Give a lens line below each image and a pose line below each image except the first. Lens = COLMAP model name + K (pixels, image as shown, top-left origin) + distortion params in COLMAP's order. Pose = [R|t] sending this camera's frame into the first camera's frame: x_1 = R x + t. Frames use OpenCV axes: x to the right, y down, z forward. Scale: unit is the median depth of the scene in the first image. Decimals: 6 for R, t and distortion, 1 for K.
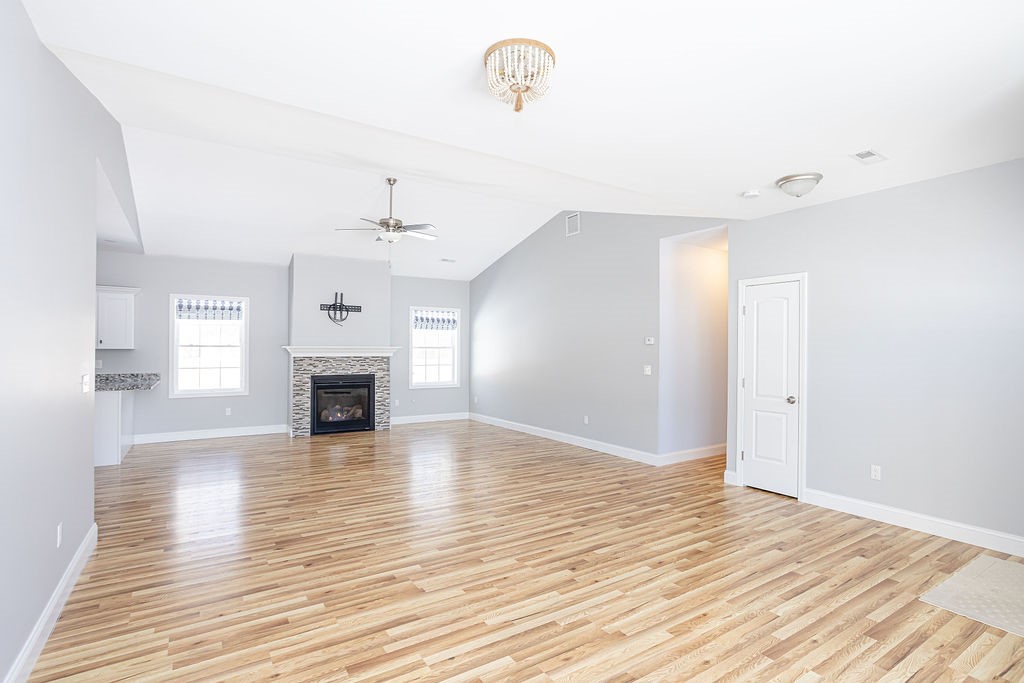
lens RADIAL K [[514.4, 0, 521.6], [0, 514.4, 348.8], [0, 0, 1]] dist [-0.036996, 0.025008]
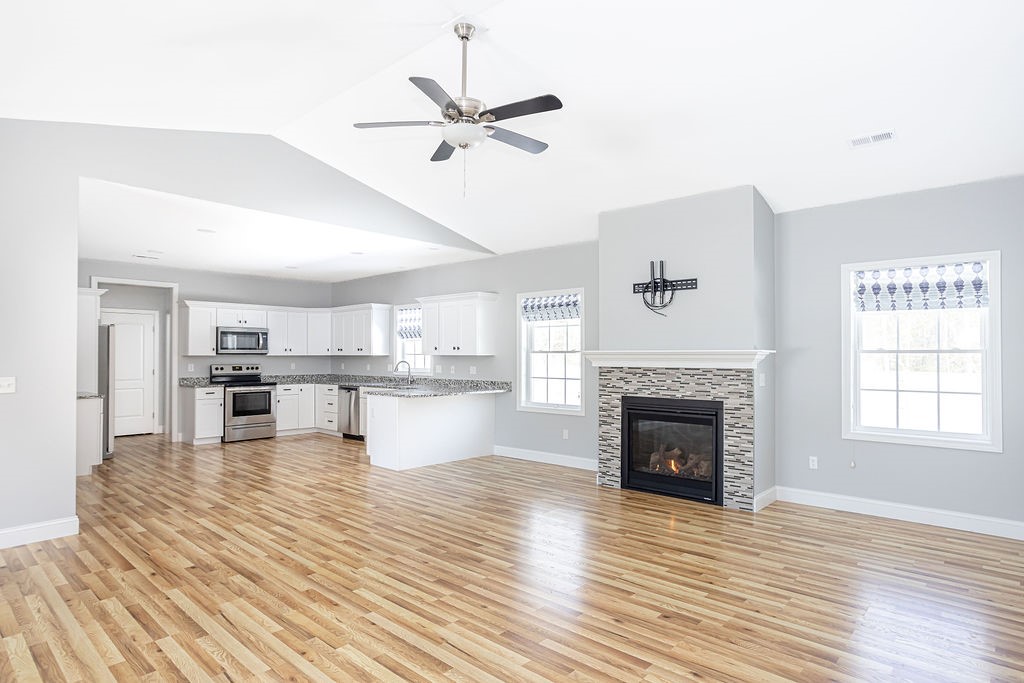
lens RADIAL K [[540.8, 0, 556.4], [0, 540.8, 354.6], [0, 0, 1]] dist [0.004477, -0.004105]
pose [[0.298237, -0.013888, -0.954391, 0.221694], [-0.007888, 0.999824, -0.017014, 0.013321], [0.954459, 0.012602, 0.298075, 0.733126]]
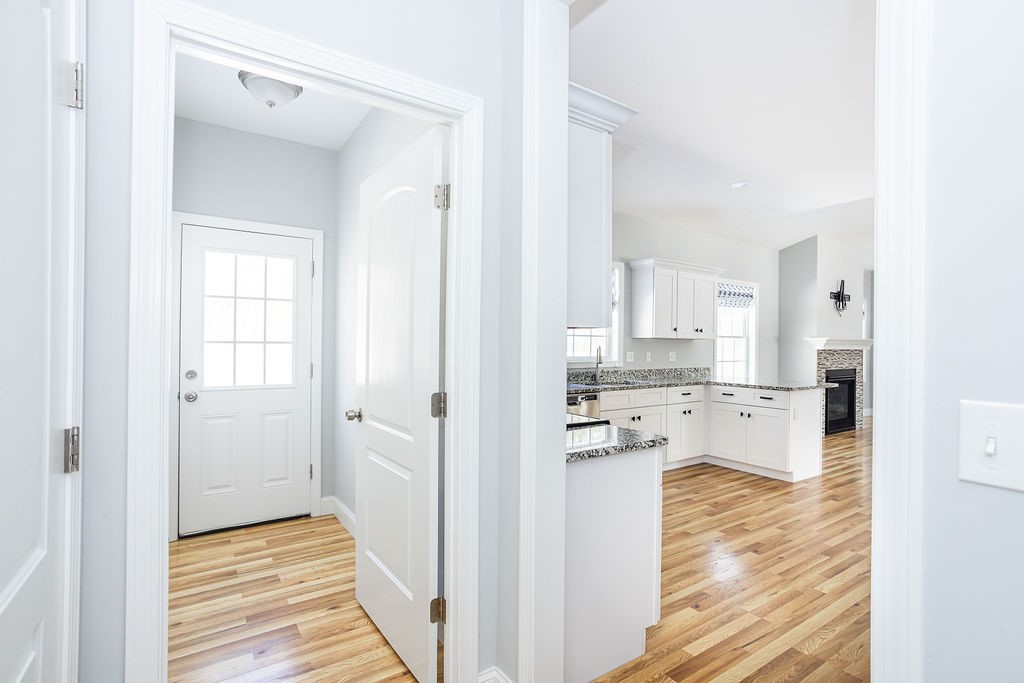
lens RADIAL K [[470.7, 0, 517.8], [0, 470.7, 350.3], [0, 0, 1]] dist [-0.022547, 0.000308]
pose [[0.999746, 0.005497, -0.021873, -0.962283], [-0.005122, 0.999840, 0.017154, 0.005661], [0.021964, -0.017037, 0.999614, 0.158177]]
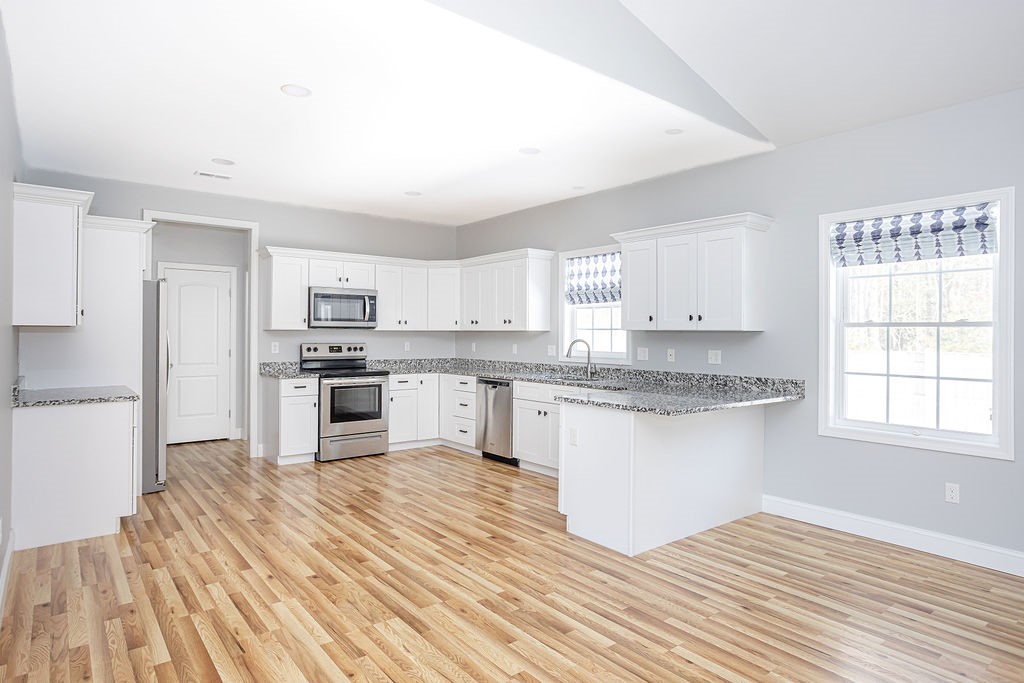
lens RADIAL K [[561.0, 0, 508.8], [0, 561.0, 327.3], [0, 0, 1]] dist [-0.033454, 0.009452]
pose [[0.091550, -0.020586, -0.995588, -0.187540], [-0.013024, 0.999676, -0.021869, 0.011189], [0.995715, 0.014968, 0.091253, 0.621414]]
